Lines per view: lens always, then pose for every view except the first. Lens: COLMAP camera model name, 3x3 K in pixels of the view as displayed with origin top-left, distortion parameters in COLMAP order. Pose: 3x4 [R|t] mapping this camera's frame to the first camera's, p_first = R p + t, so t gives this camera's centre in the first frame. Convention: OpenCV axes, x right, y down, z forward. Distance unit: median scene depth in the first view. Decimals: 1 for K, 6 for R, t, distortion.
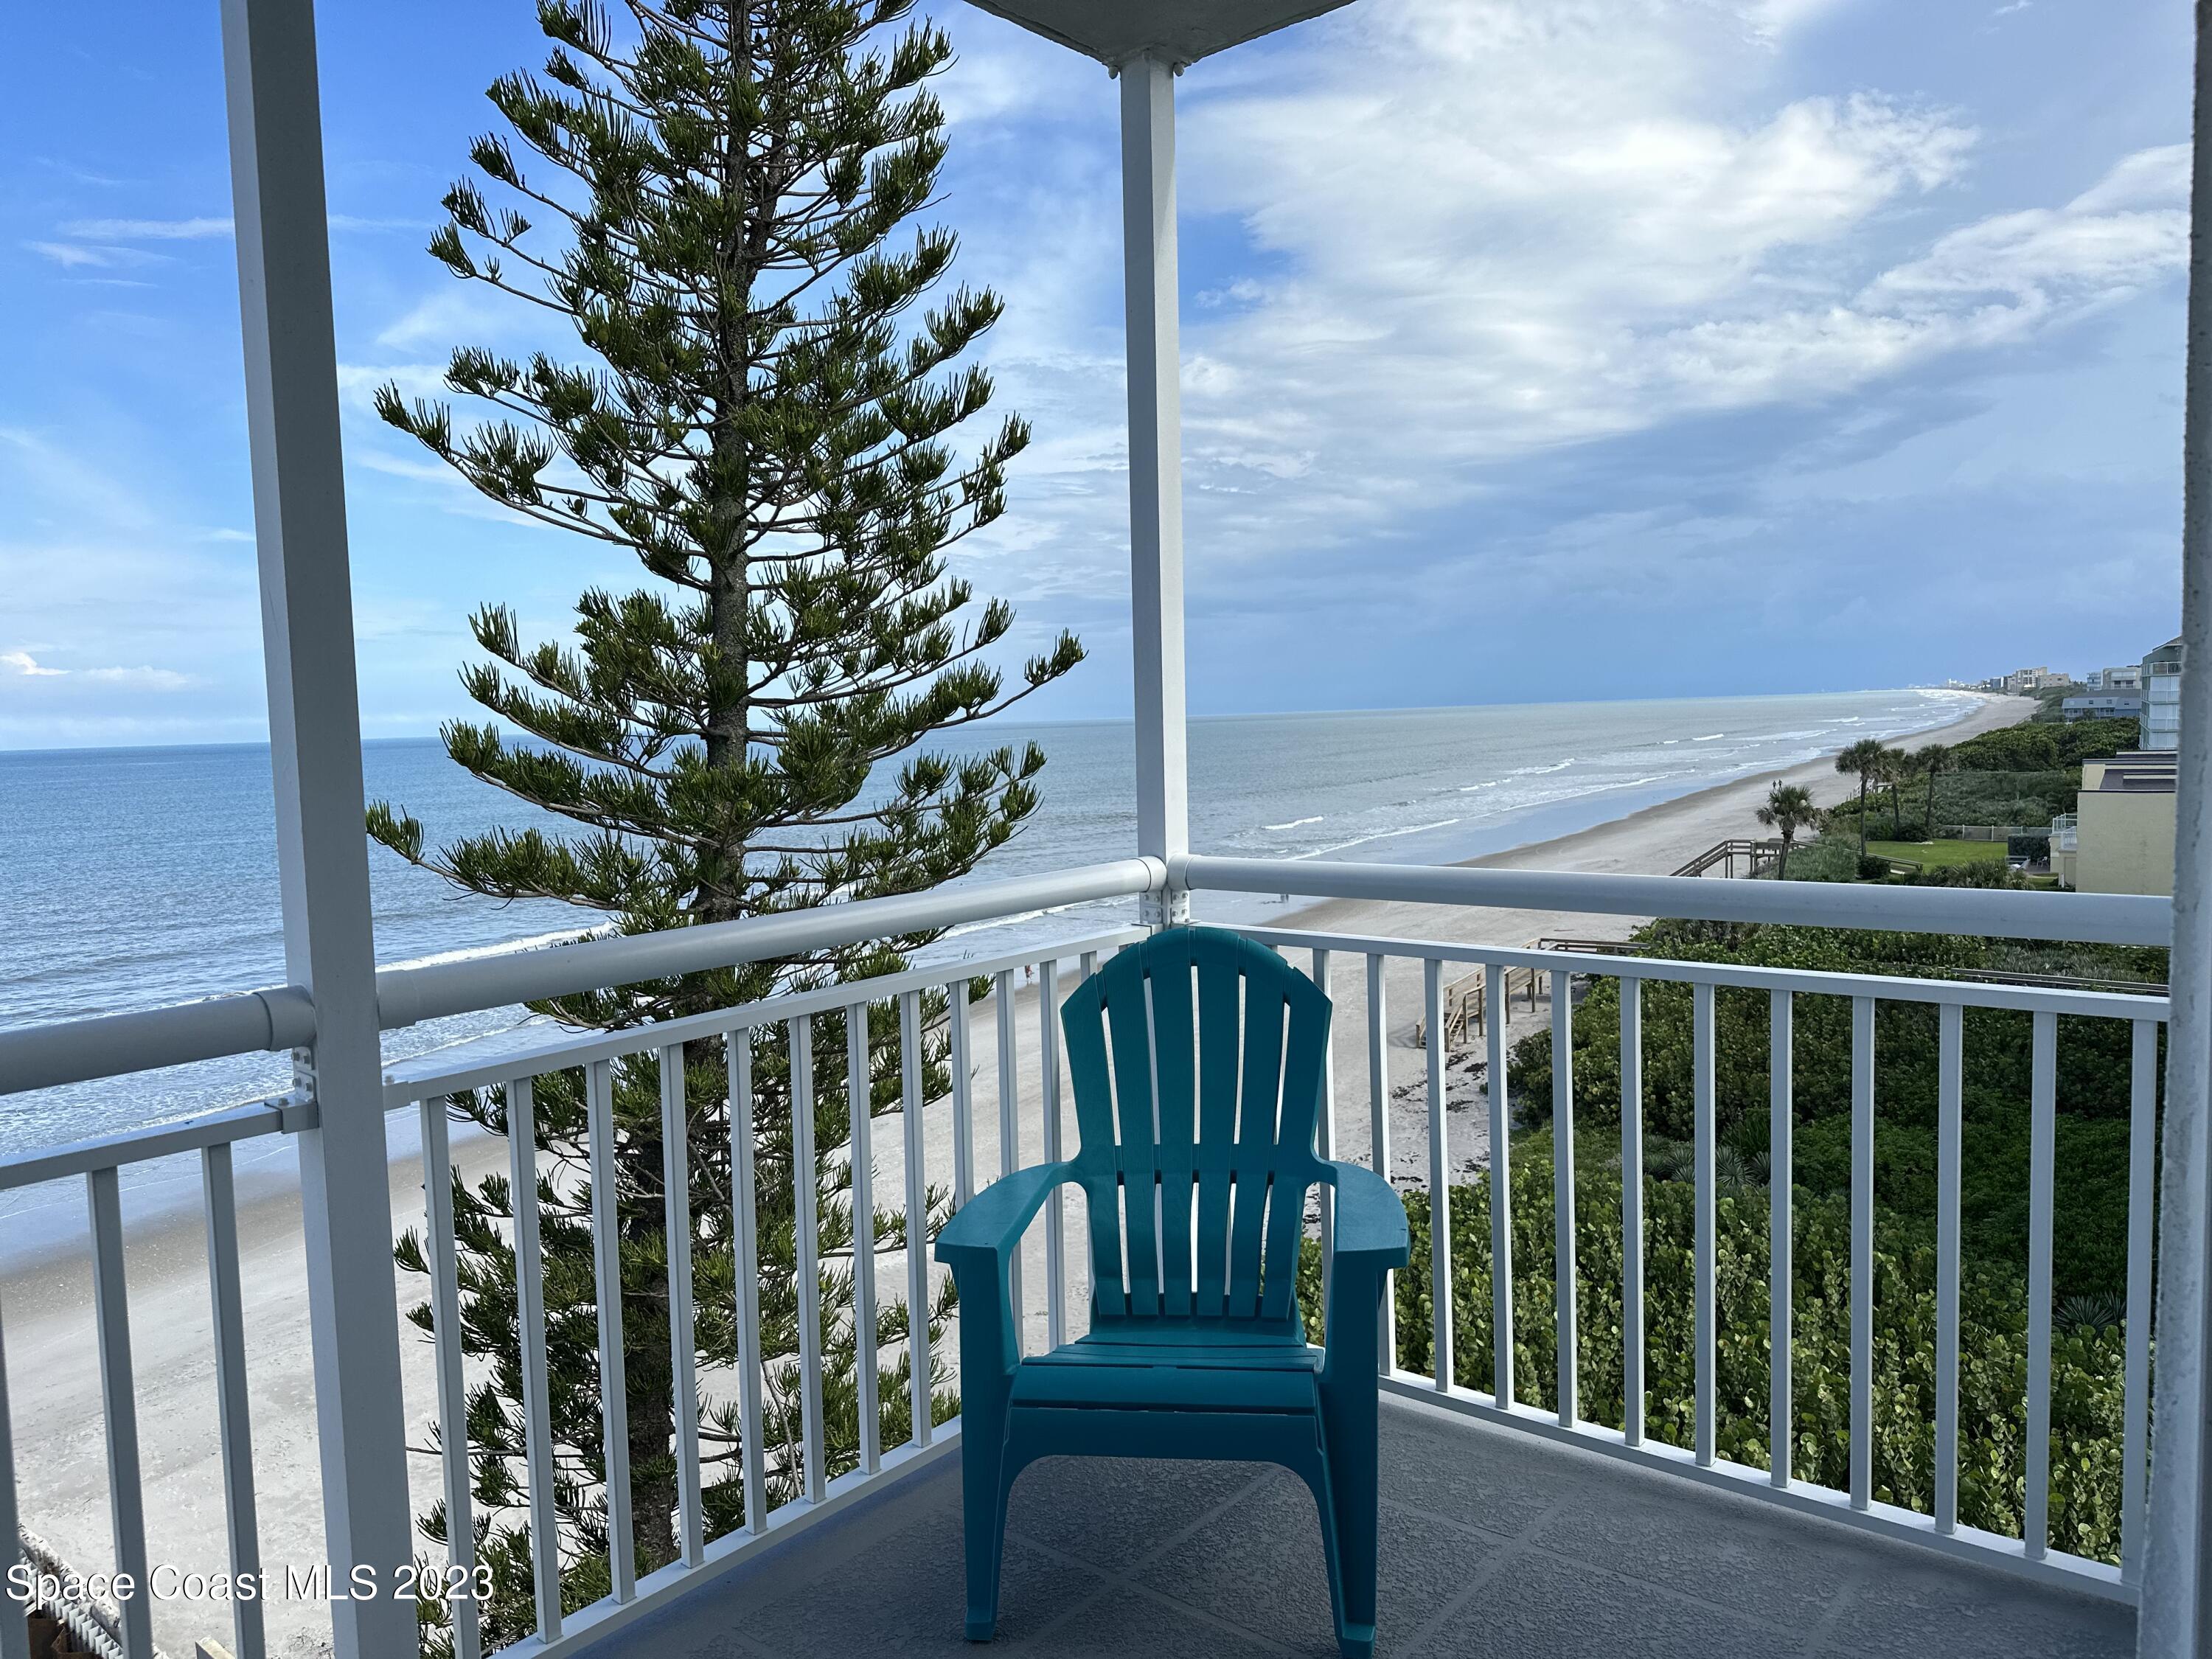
lens RADIAL K [[1573.7, 0, 1154.9], [0, 1573.7, 839.9], [0, 0, 1]] dist [0.045751, -0.061214]
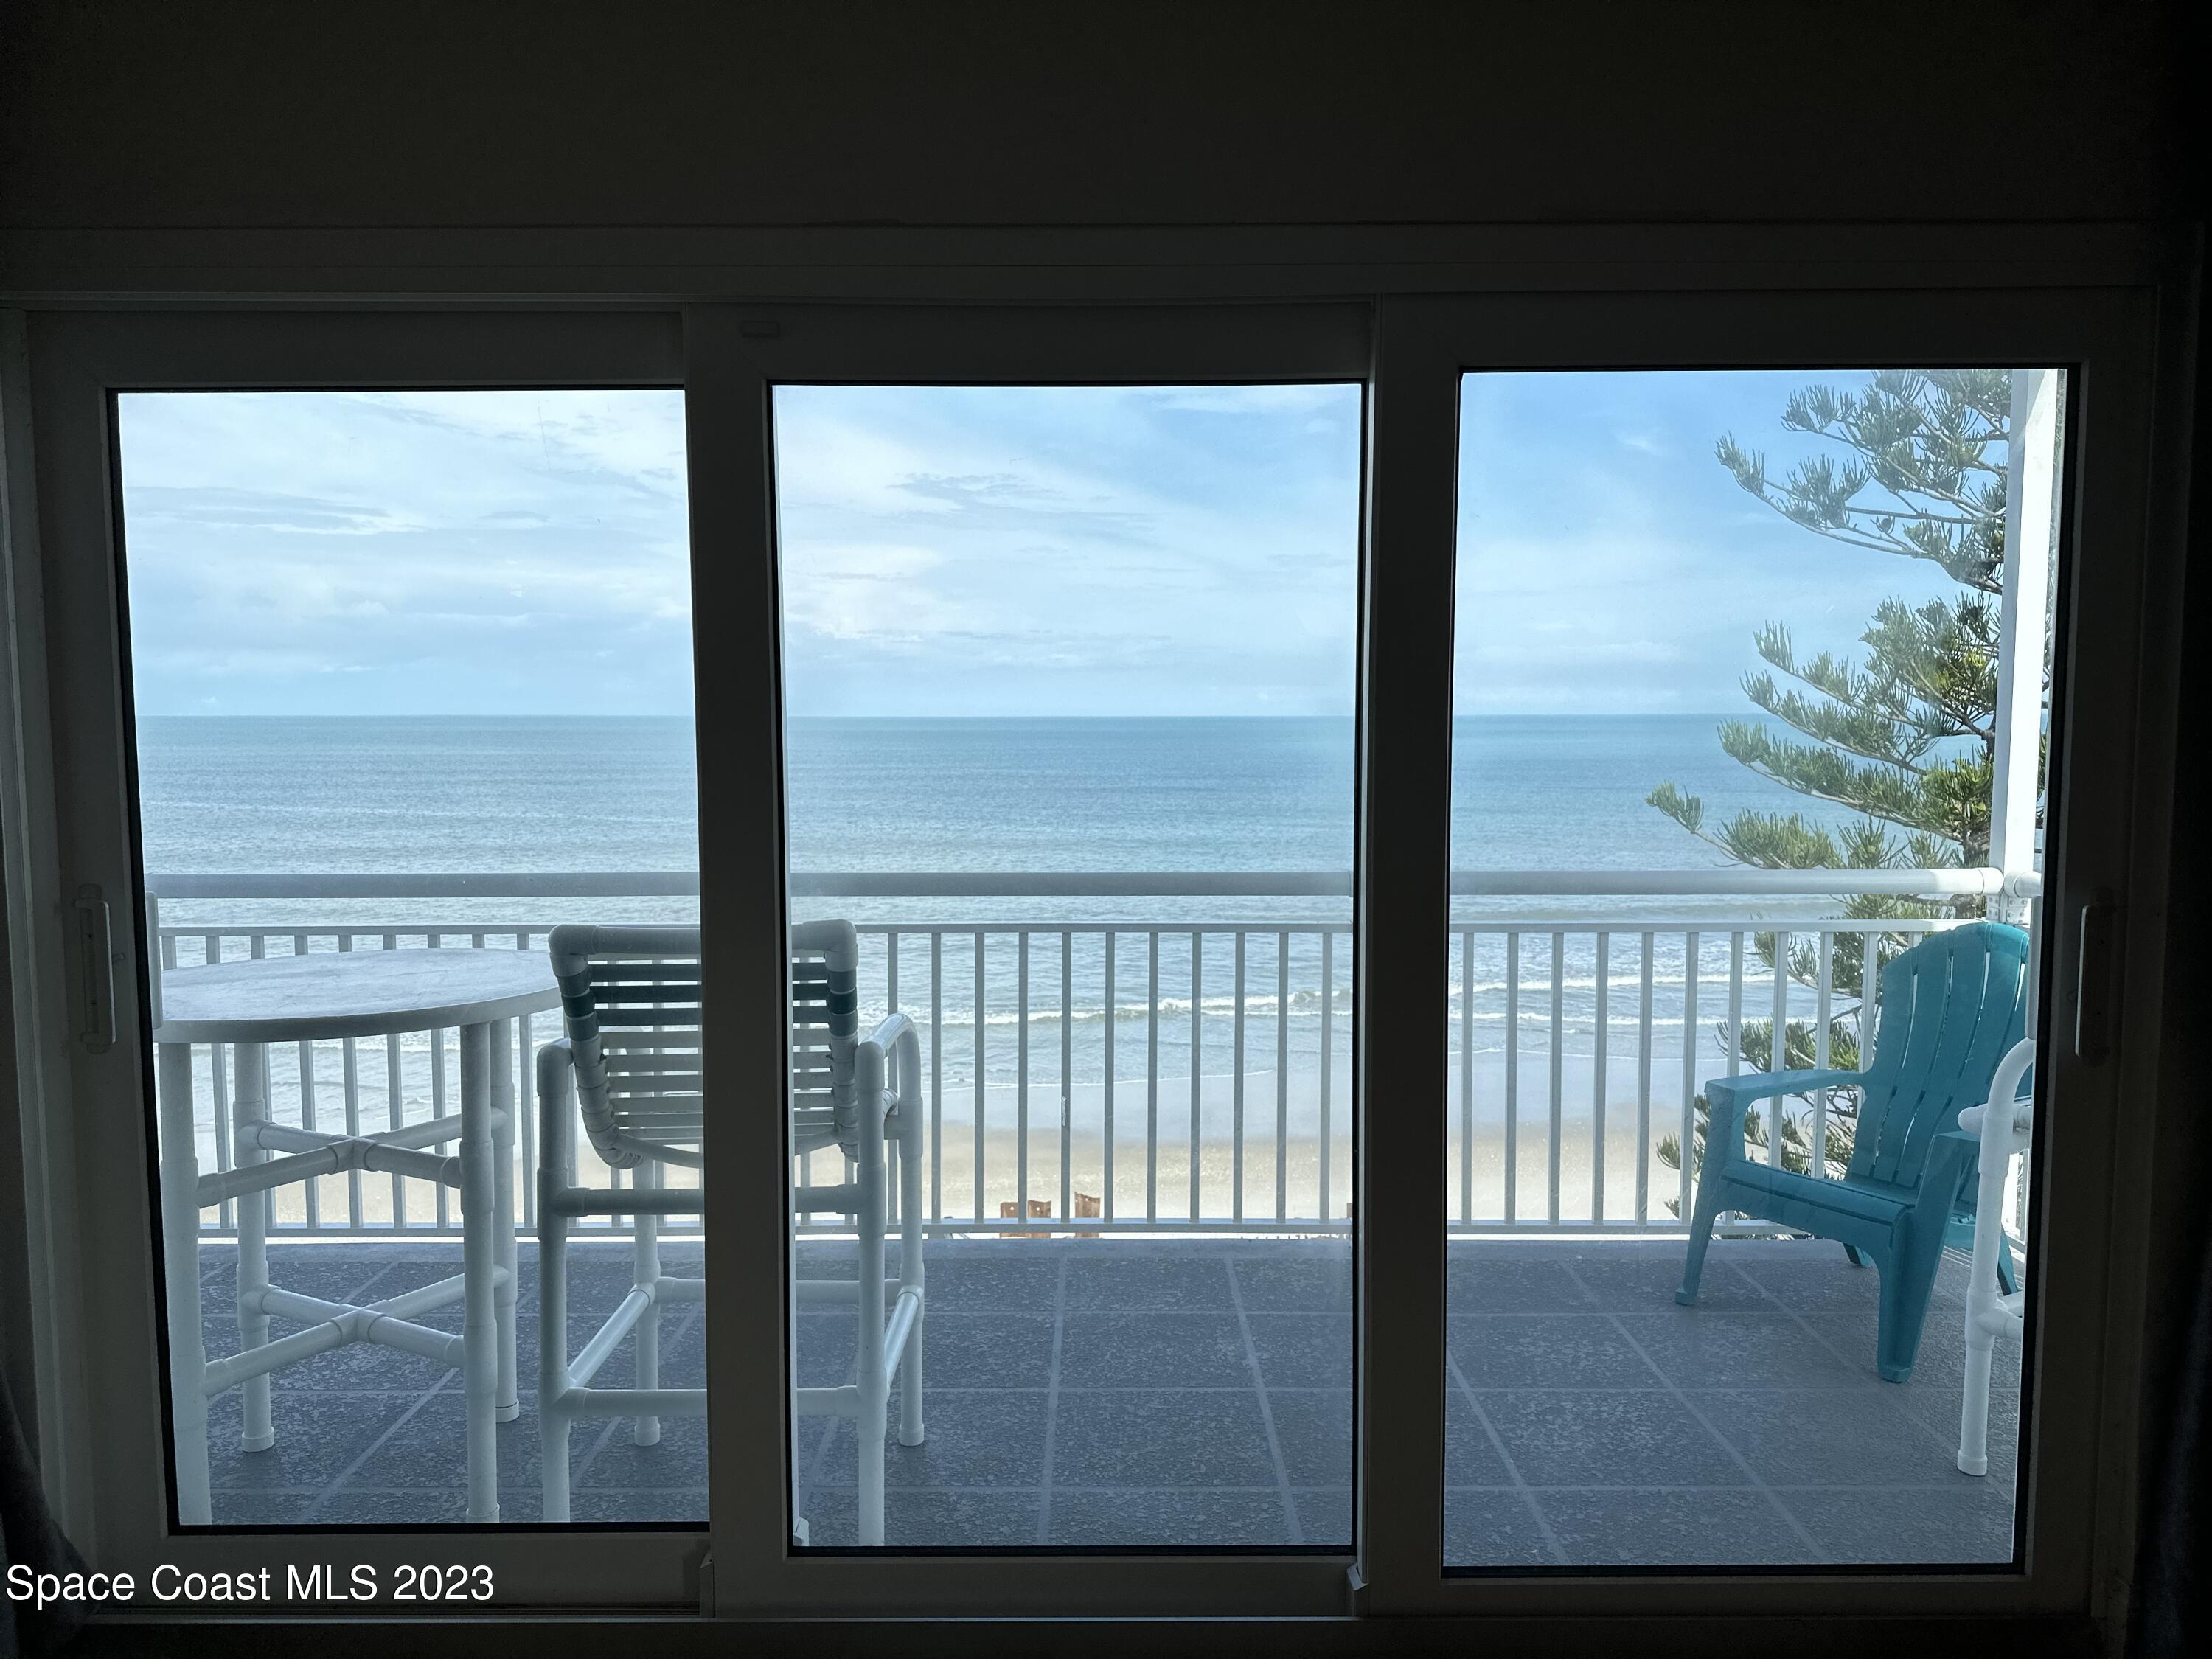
lens RADIAL K [[1573.7, 0, 1102.6], [0, 1573.7, 821.5], [0, 0, 1]] dist [0.045751, -0.061214]
pose [[0.634848, 0.078665, -0.768622, 0.163545], [-0.078495, 0.996223, 0.037126, -0.003799], [0.768639, 0.036764, 0.638625, -0.120471]]
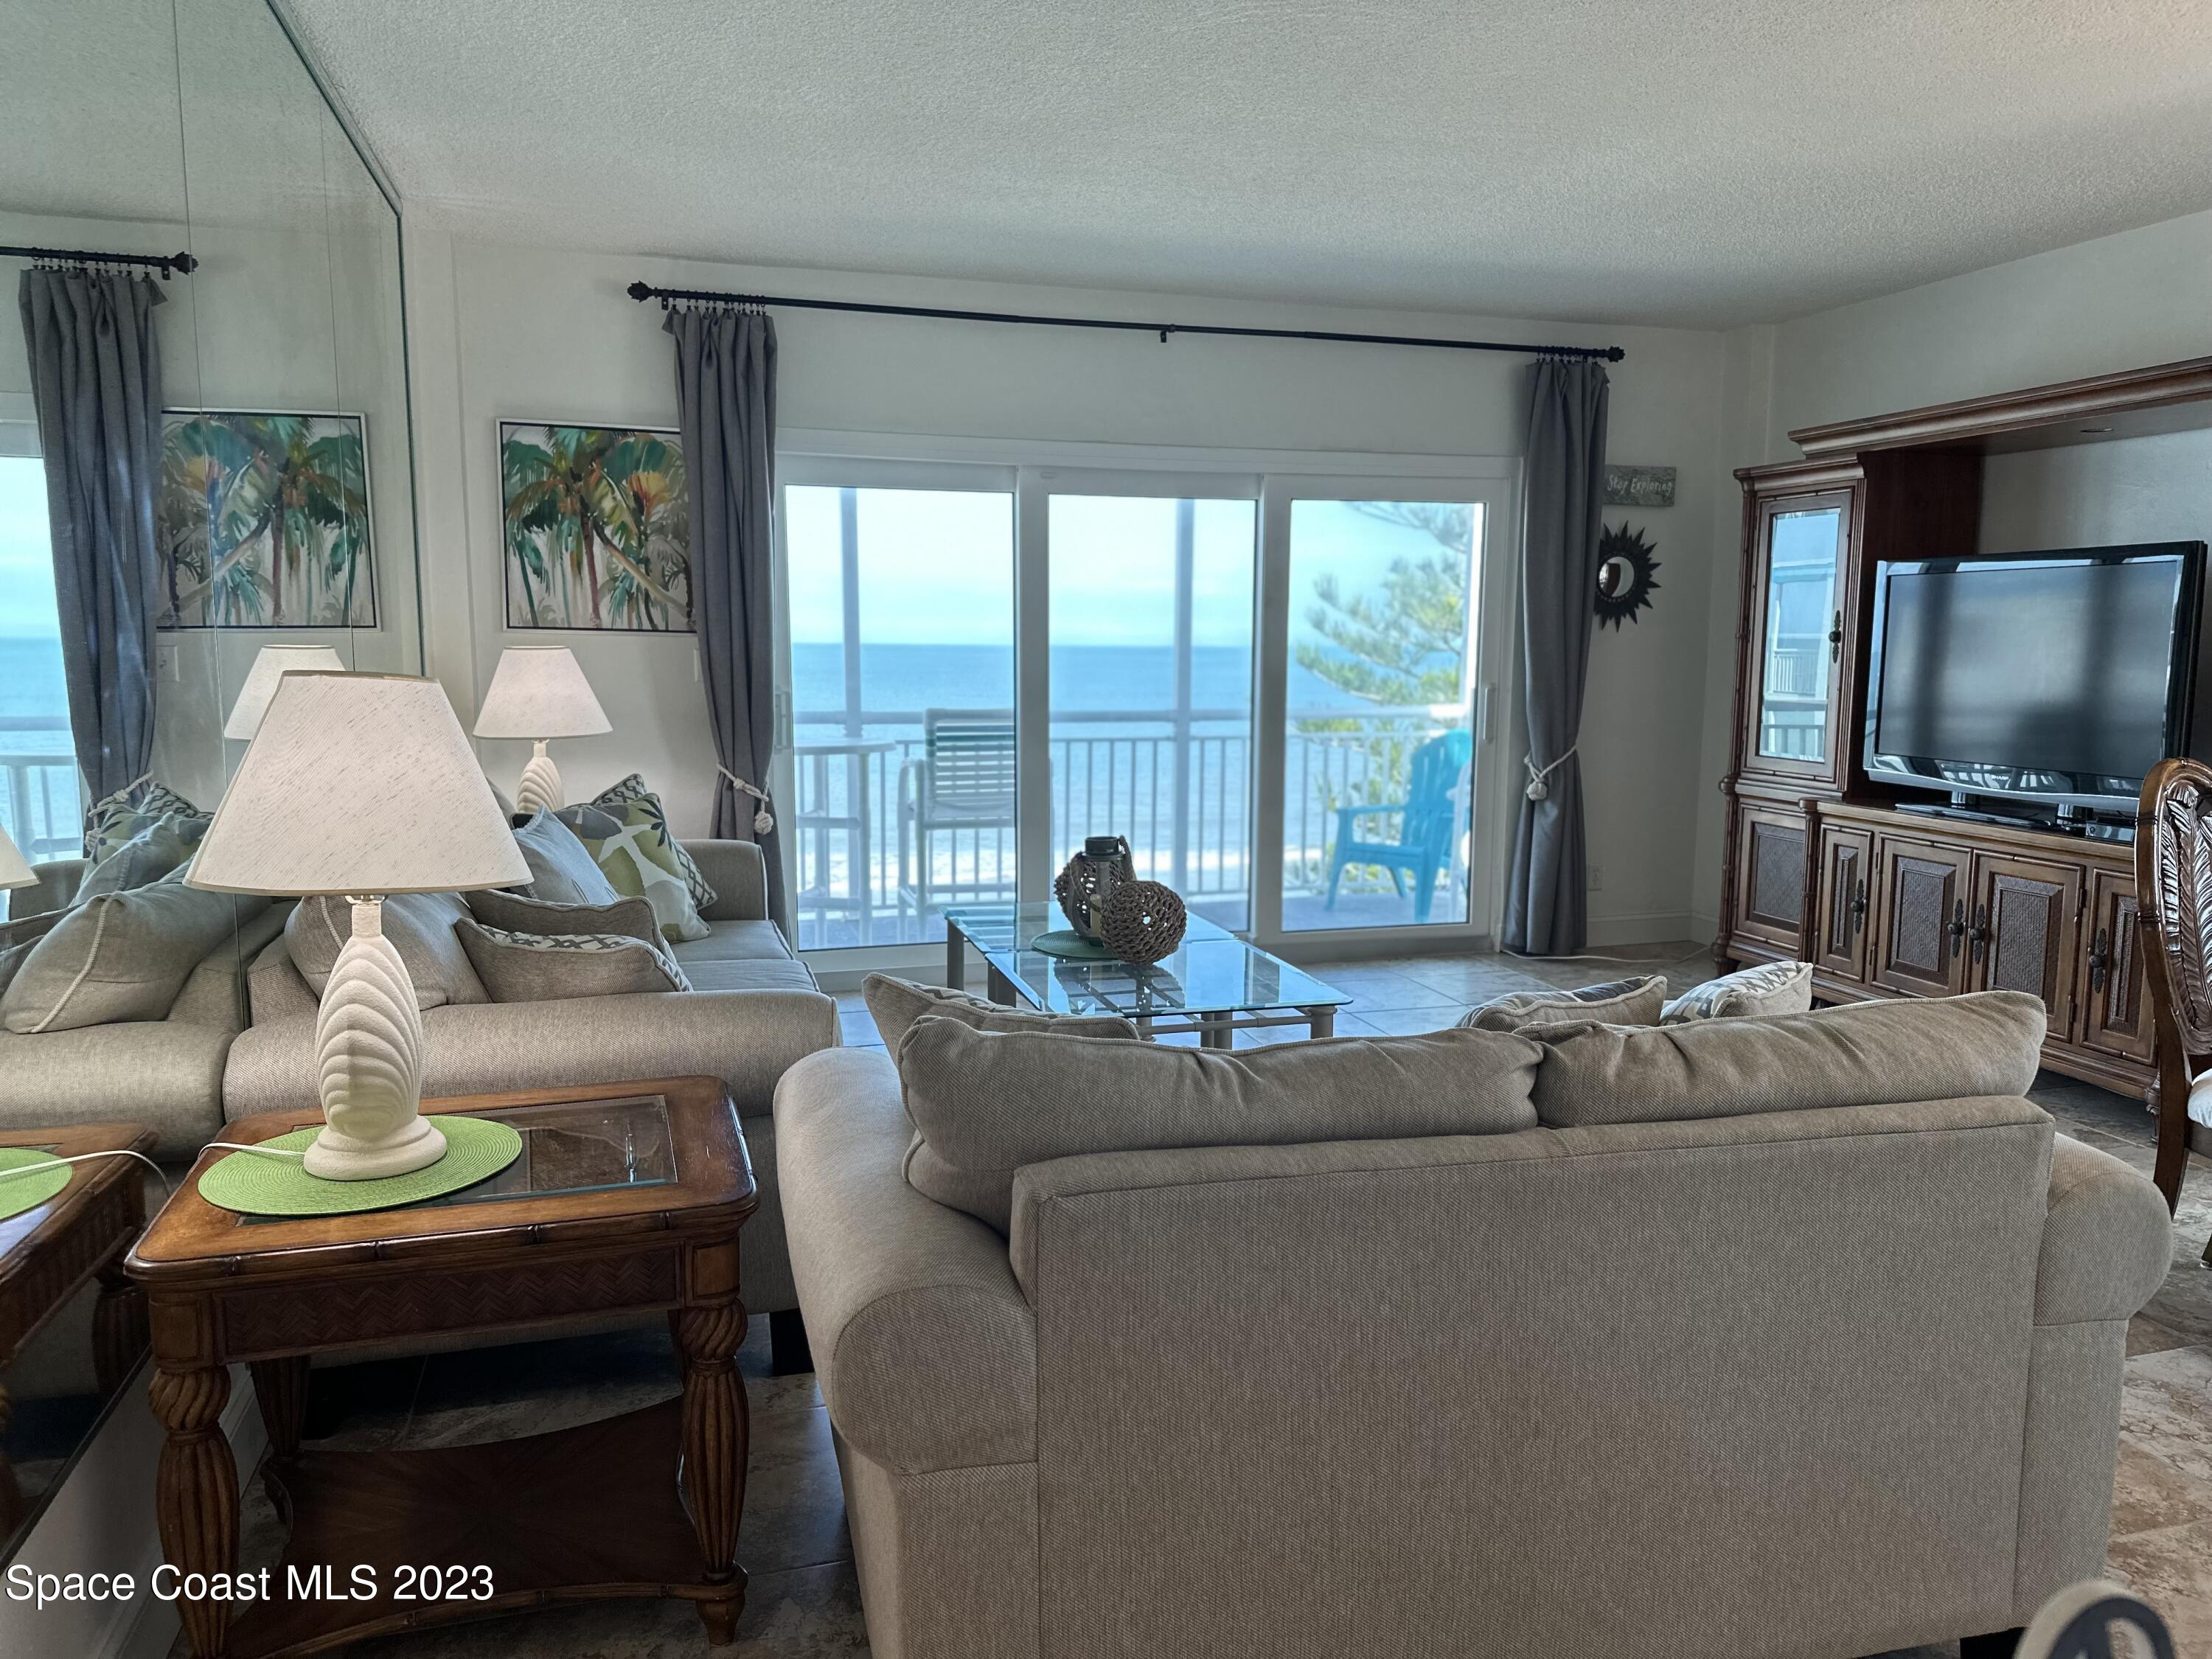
lens RADIAL K [[1573.7, 0, 1098.6], [0, 1573.7, 841.3], [0, 0, 1]] dist [0.045751, -0.061214]
pose [[0.823803, 0.099282, -0.558114, 0.319721], [-0.070204, 0.994833, 0.073344, 0.029187], [0.562512, -0.021239, 0.826516, -0.495071]]
